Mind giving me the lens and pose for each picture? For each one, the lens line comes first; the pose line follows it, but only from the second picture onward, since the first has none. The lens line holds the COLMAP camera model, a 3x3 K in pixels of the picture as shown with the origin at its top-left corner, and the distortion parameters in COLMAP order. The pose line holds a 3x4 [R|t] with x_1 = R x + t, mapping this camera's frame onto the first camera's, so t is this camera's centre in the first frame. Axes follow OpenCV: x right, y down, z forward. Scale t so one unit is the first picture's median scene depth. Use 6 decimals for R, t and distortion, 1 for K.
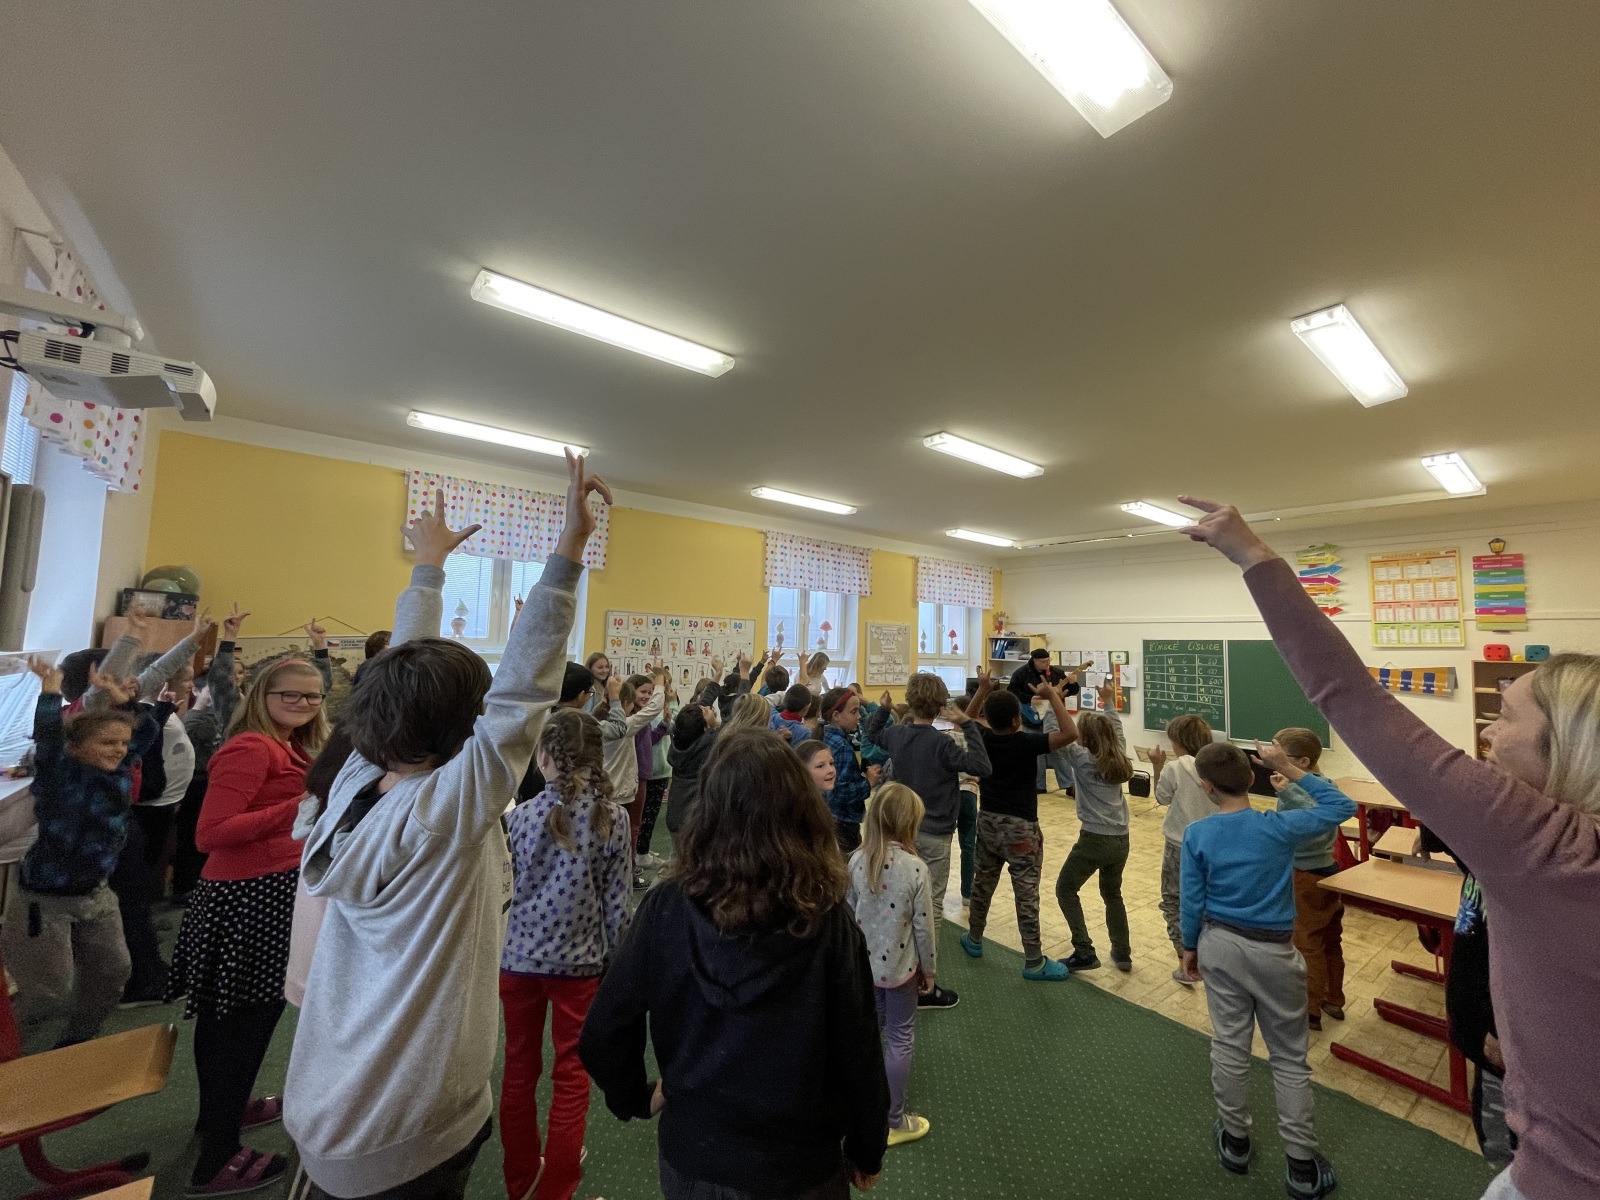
lens RADIAL K [[649.6, 0, 802.6], [0, 649.6, 595.8], [0, 0, 1]] dist [0.000796, -0.001813]
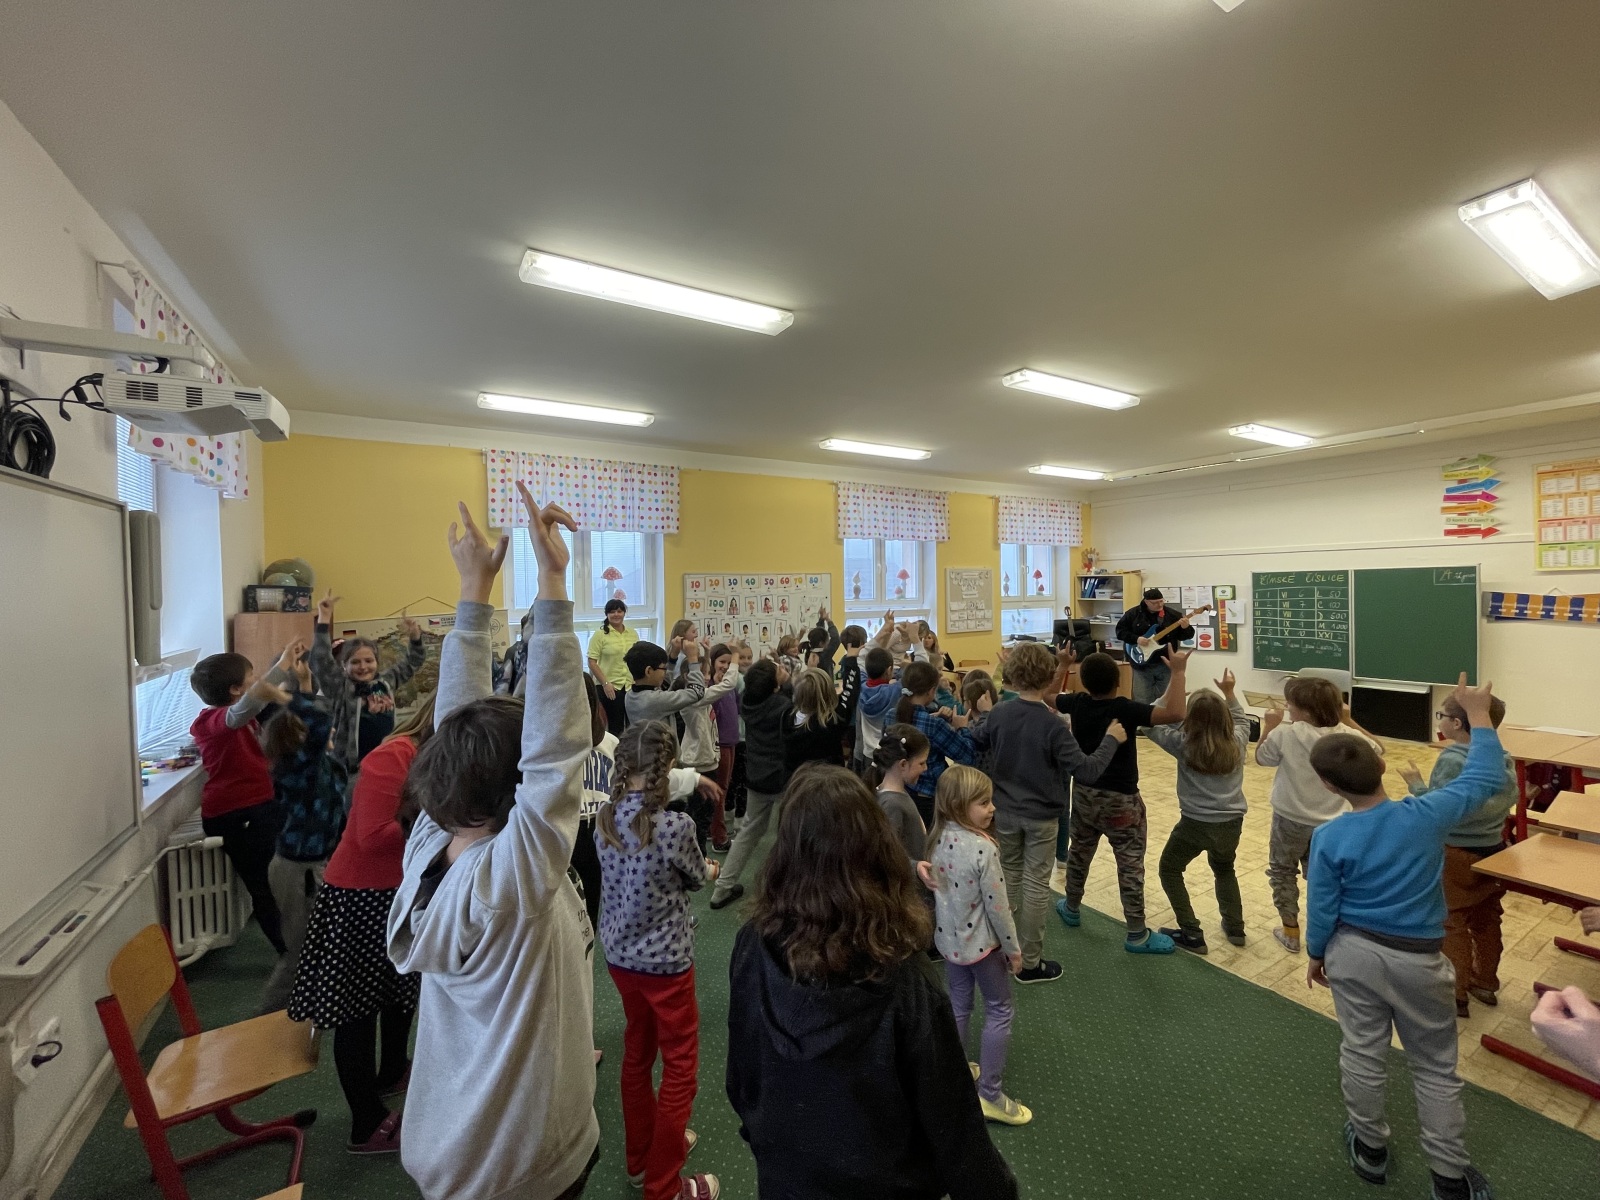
lens RADIAL K [[649.0, 0, 802.4], [0, 649.0, 596.7], [0, 0, 1]] dist [0.001236, -0.002142]
pose [[0.991712, -0.044804, -0.120417, 0.001599], [0.056008, 0.994244, 0.091333, -0.023286], [0.115632, -0.097321, 0.988513, 0.019585]]
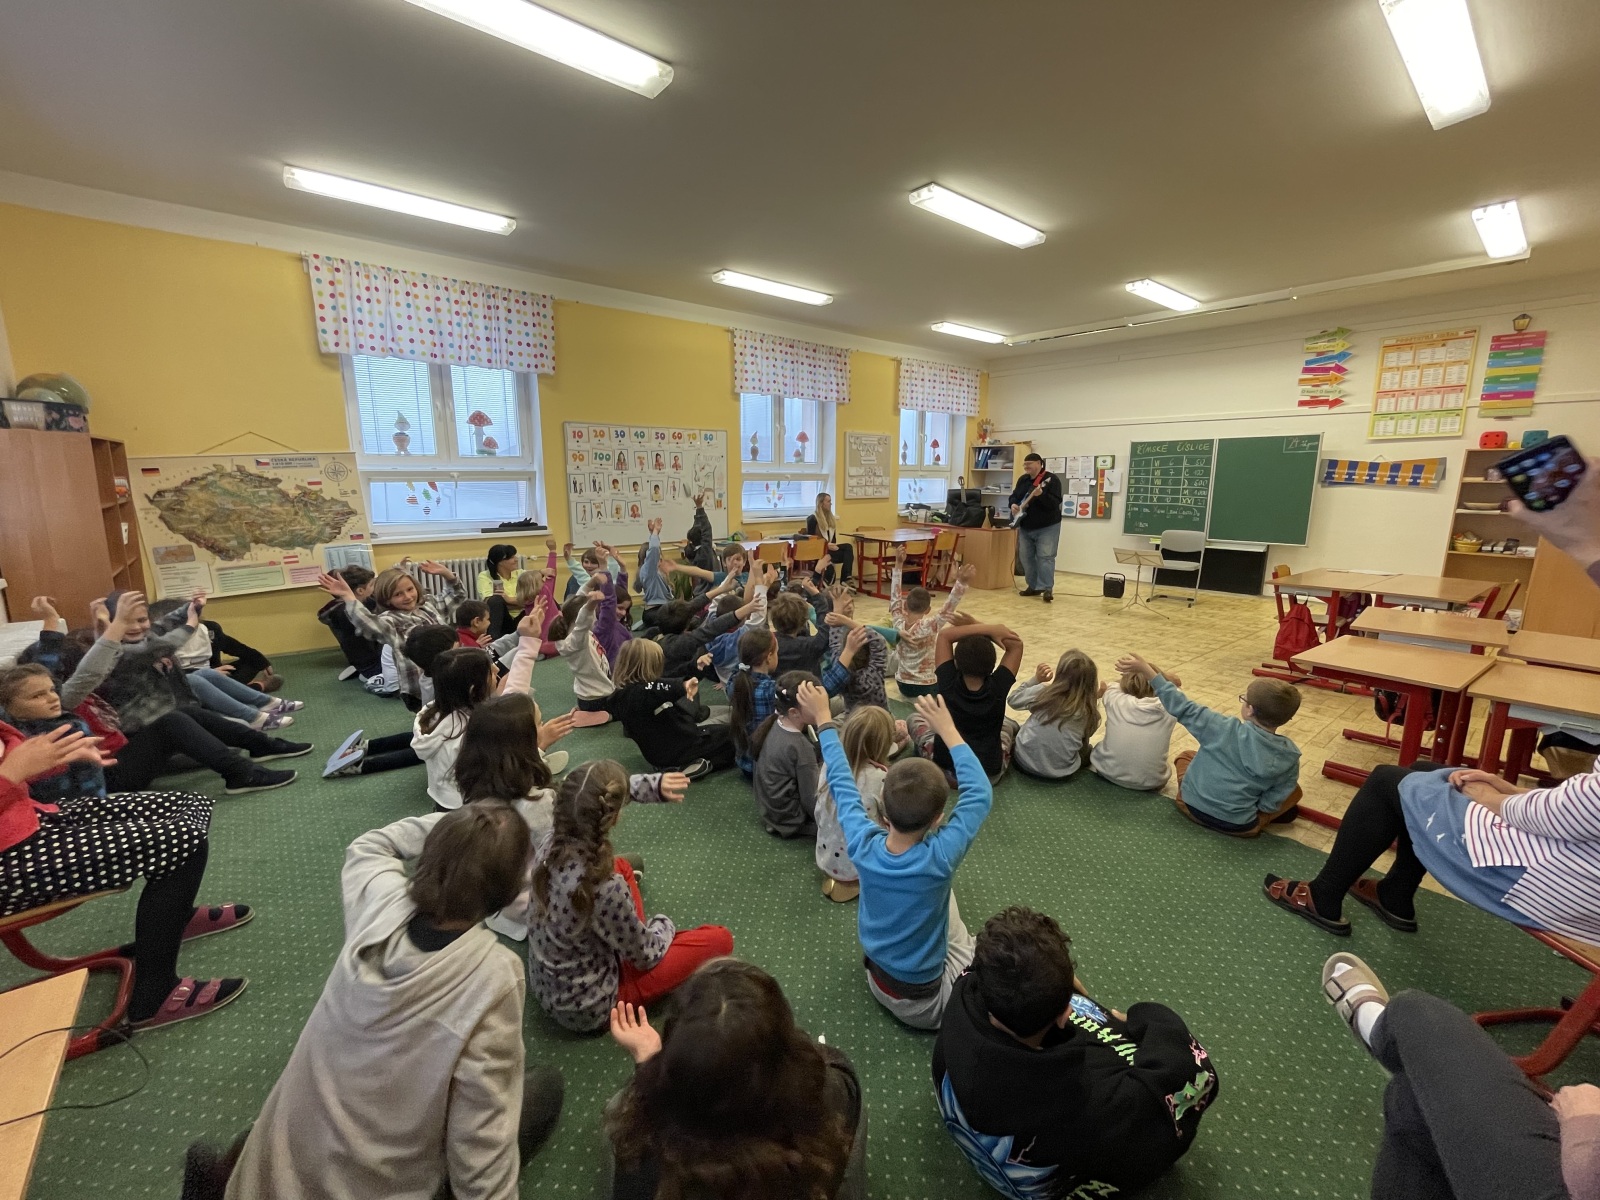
lens RADIAL K [[649.6, 0, 802.6], [0, 649.6, 595.8], [0, 0, 1]] dist [0.000796, -0.001813]
pose [[0.999112, -0.034199, 0.024624, 0.006126], [0.026529, 0.964430, 0.263005, 0.026928], [-0.032743, -0.262118, 0.964480, 0.034374]]
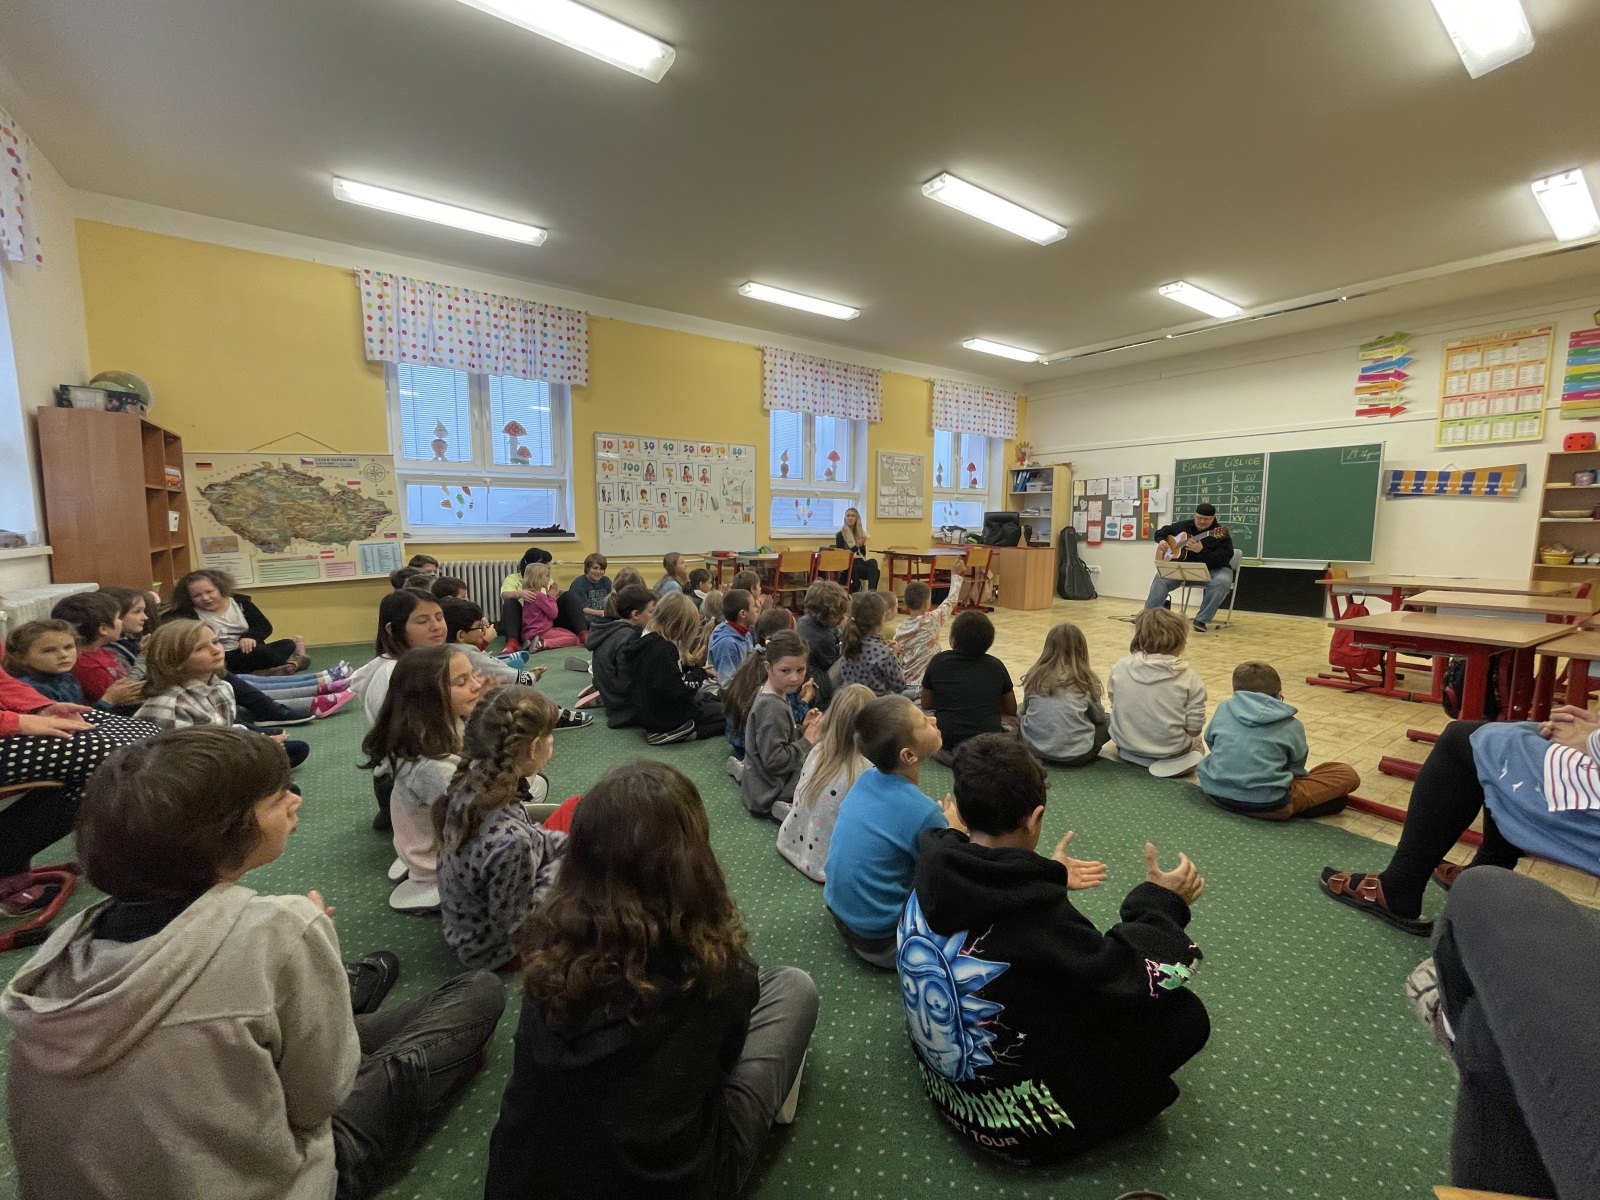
lens RADIAL K [[649.6, 0, 802.6], [0, 649.6, 595.8], [0, 0, 1]] dist [0.000796, -0.001813]
pose [[0.998542, -0.021423, -0.049544, 0.042950], [0.030505, 0.981205, 0.190539, 0.084225], [0.044530, -0.191773, 0.980429, 0.038528]]
